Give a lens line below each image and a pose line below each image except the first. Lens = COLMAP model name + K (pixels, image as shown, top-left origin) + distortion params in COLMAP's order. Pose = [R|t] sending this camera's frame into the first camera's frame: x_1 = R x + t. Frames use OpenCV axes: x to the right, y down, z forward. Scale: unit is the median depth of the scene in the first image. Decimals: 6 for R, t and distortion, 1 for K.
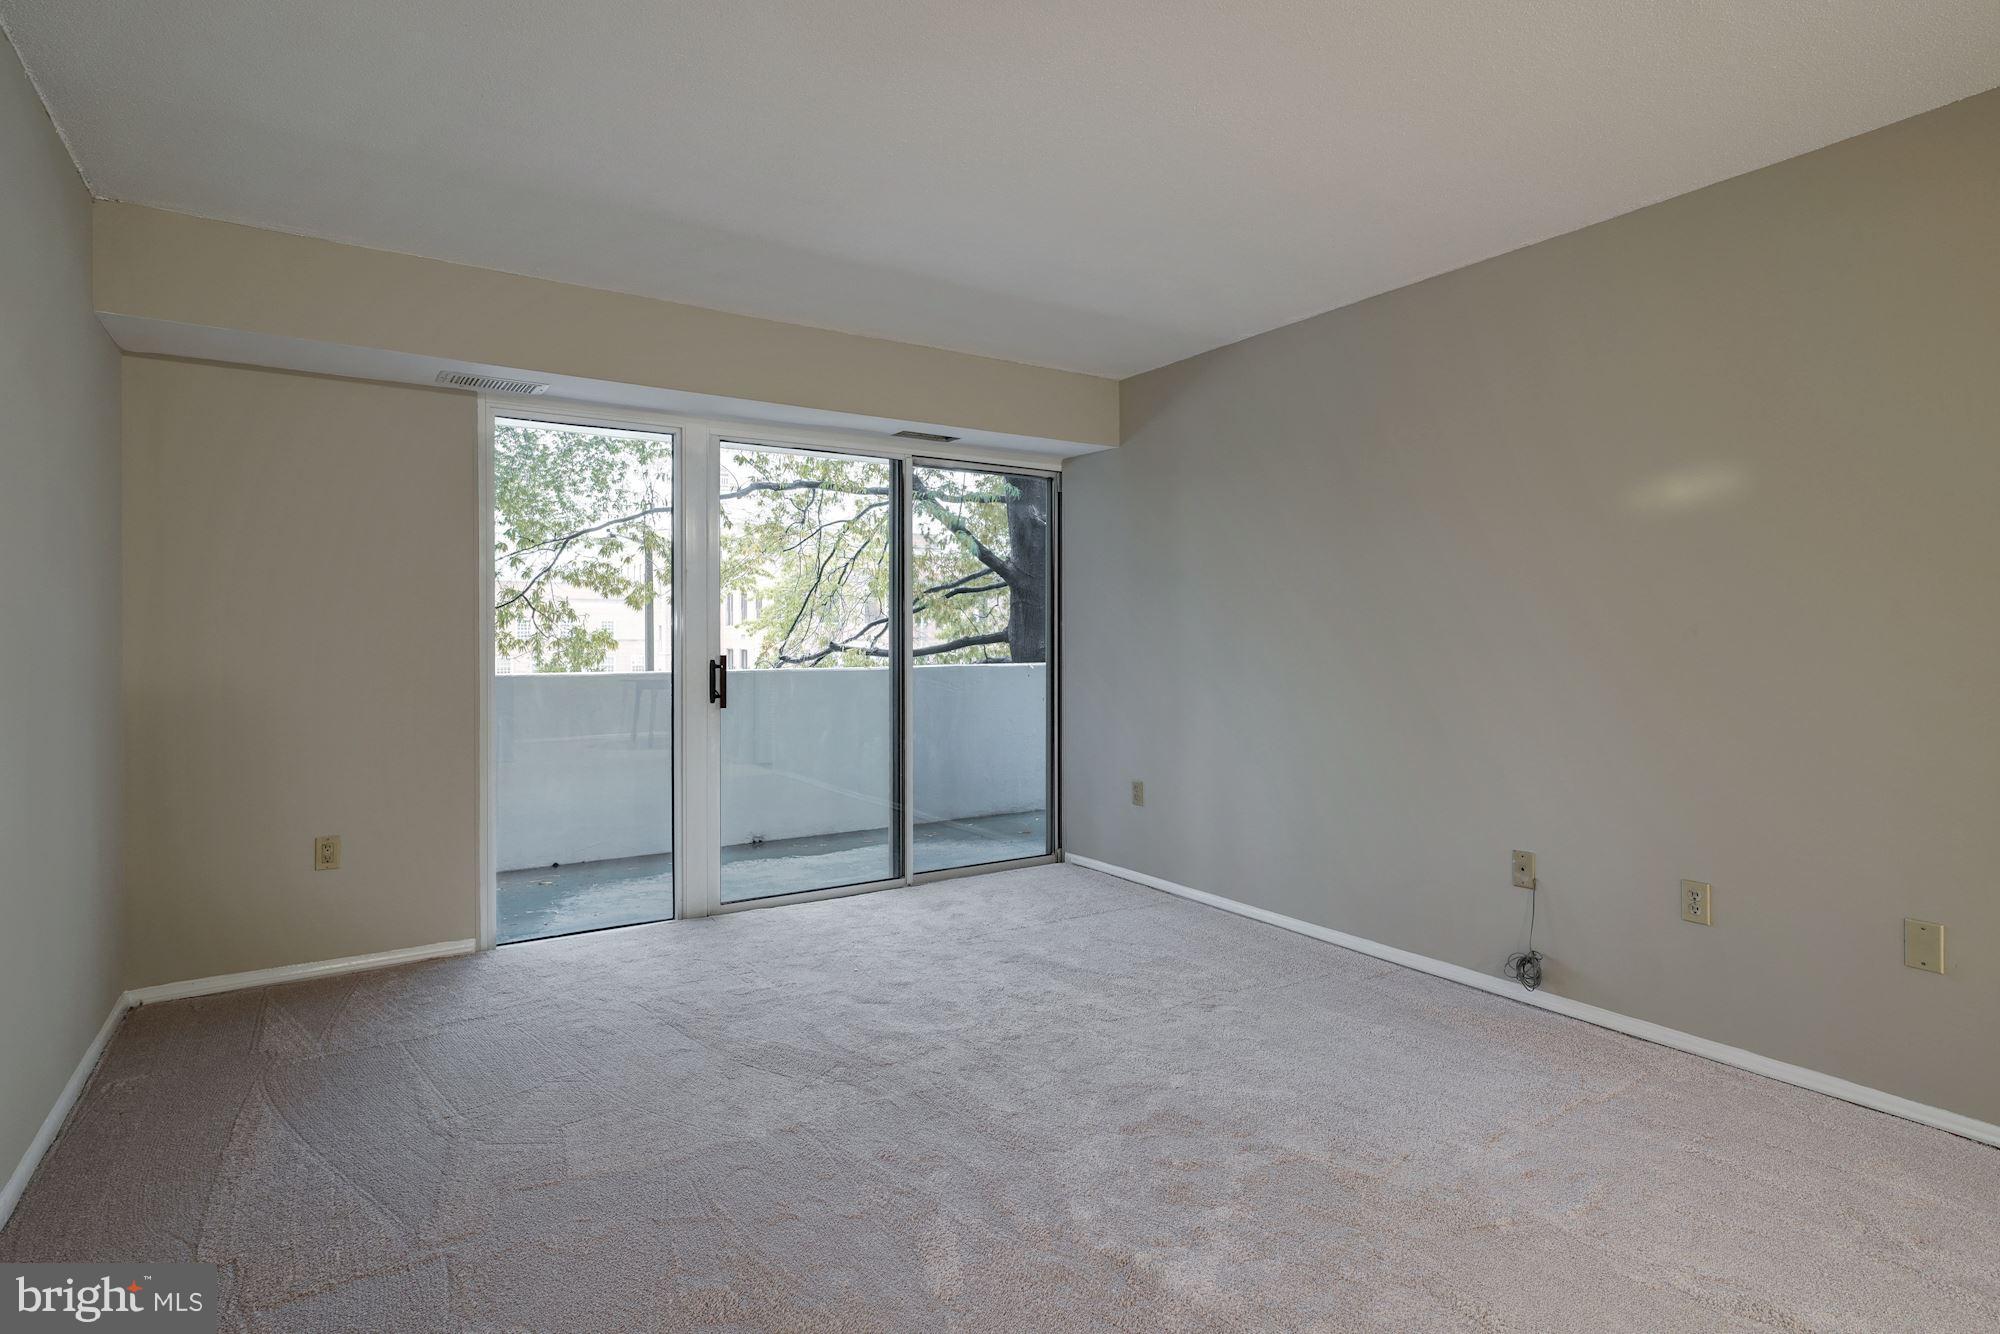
lens RADIAL K [[1024.8, 0, 984.0], [0, 1024.8, 636.2], [0, 0, 1]] dist [0.009594, 0.002685]
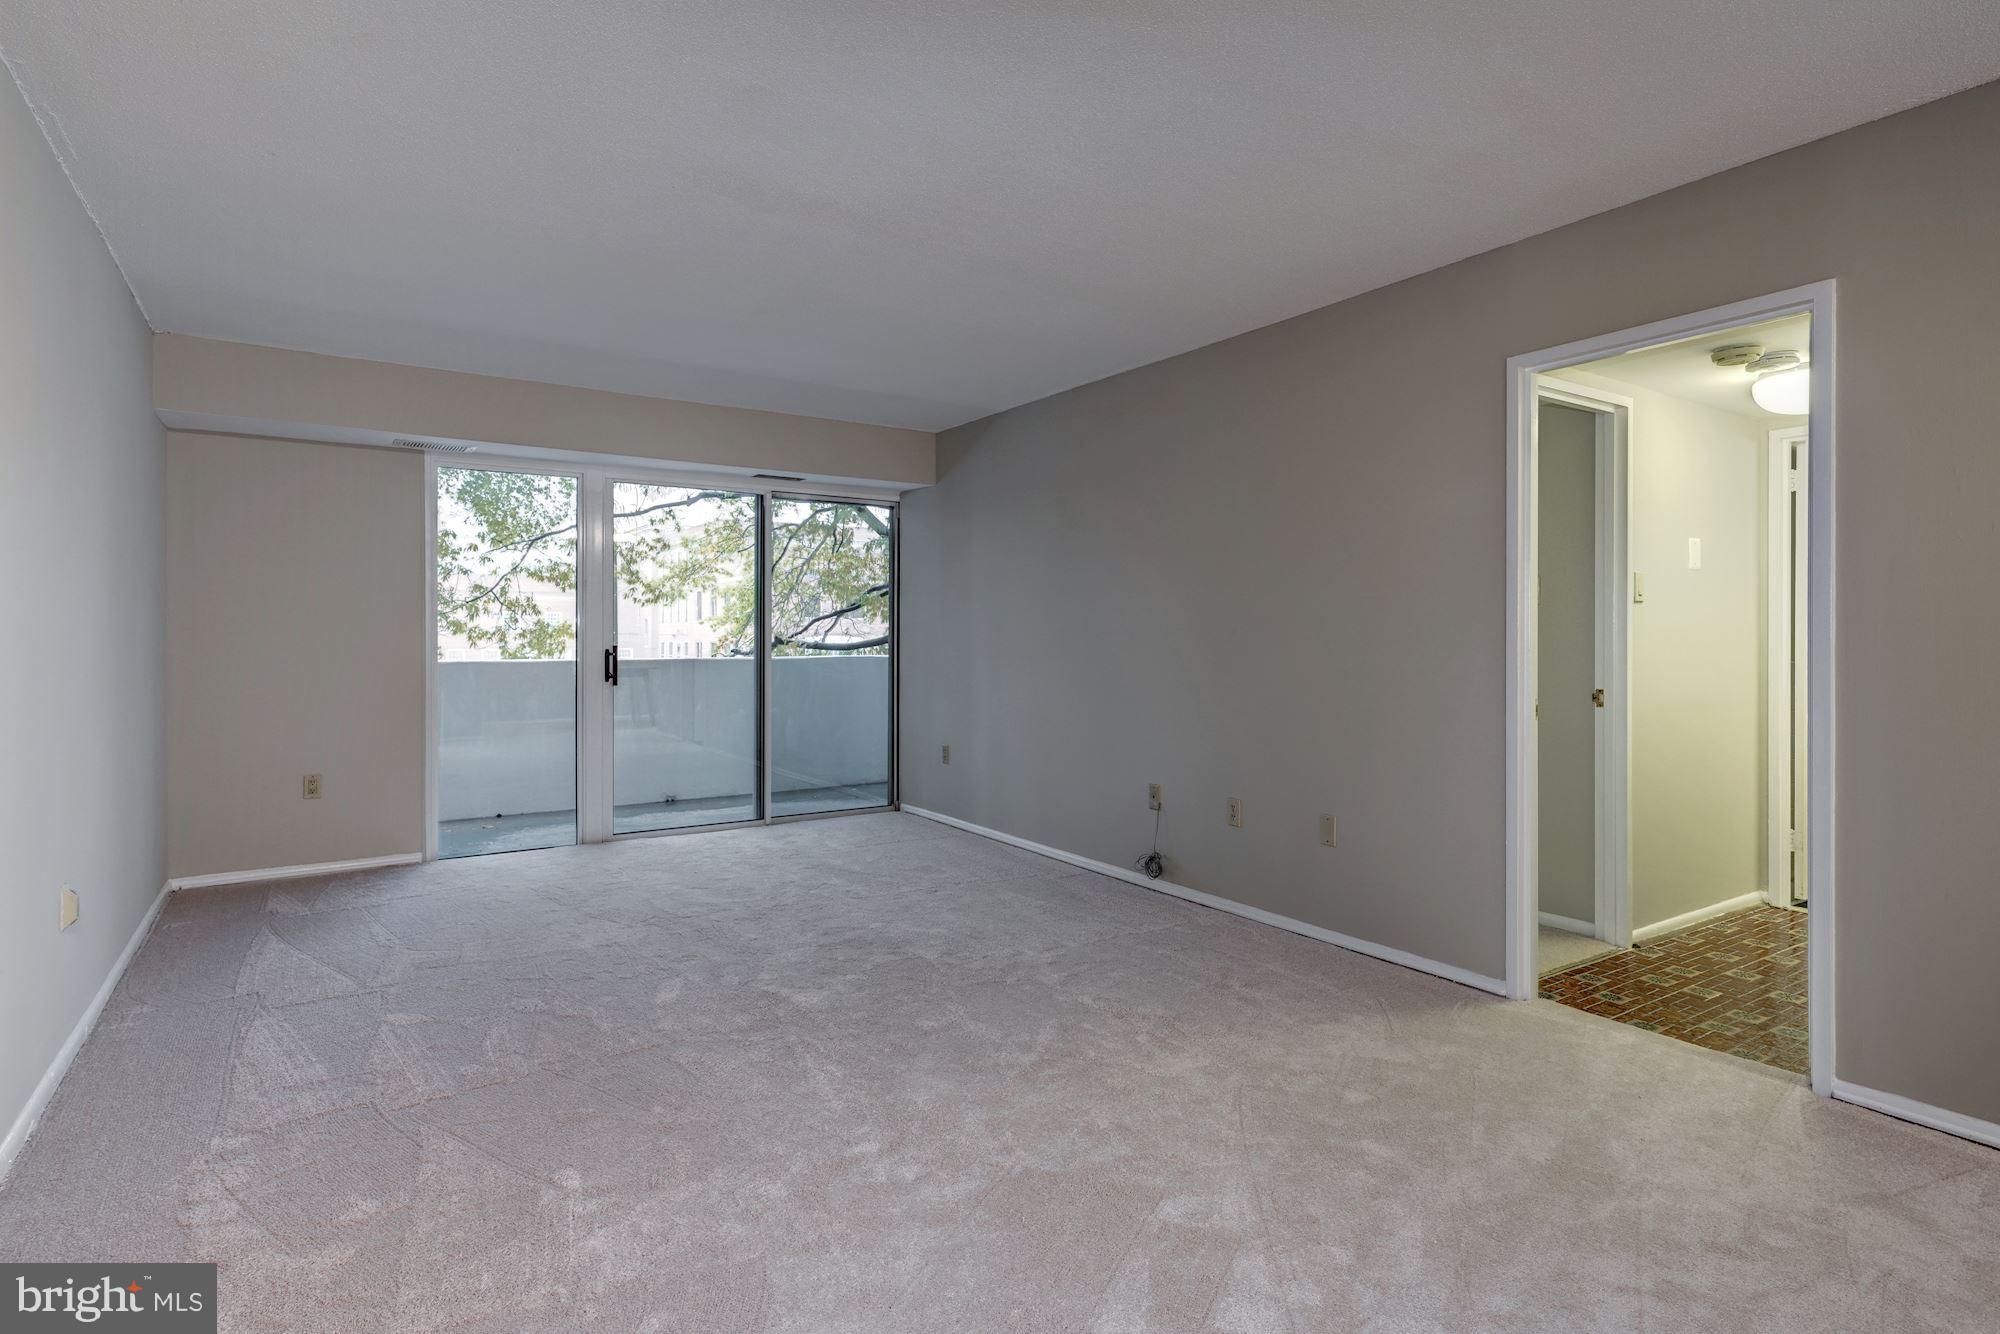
lens RADIAL K [[1024.8, 0, 984.9], [0, 1024.8, 635.7], [0, 0, 1]] dist [0.009594, 0.002685]
pose [[0.999934, 0.005054, 0.010323, 0.190086], [-0.005105, 0.999975, 0.004900, -0.002868], [-0.010298, -0.004953, 0.999935, -0.297106]]
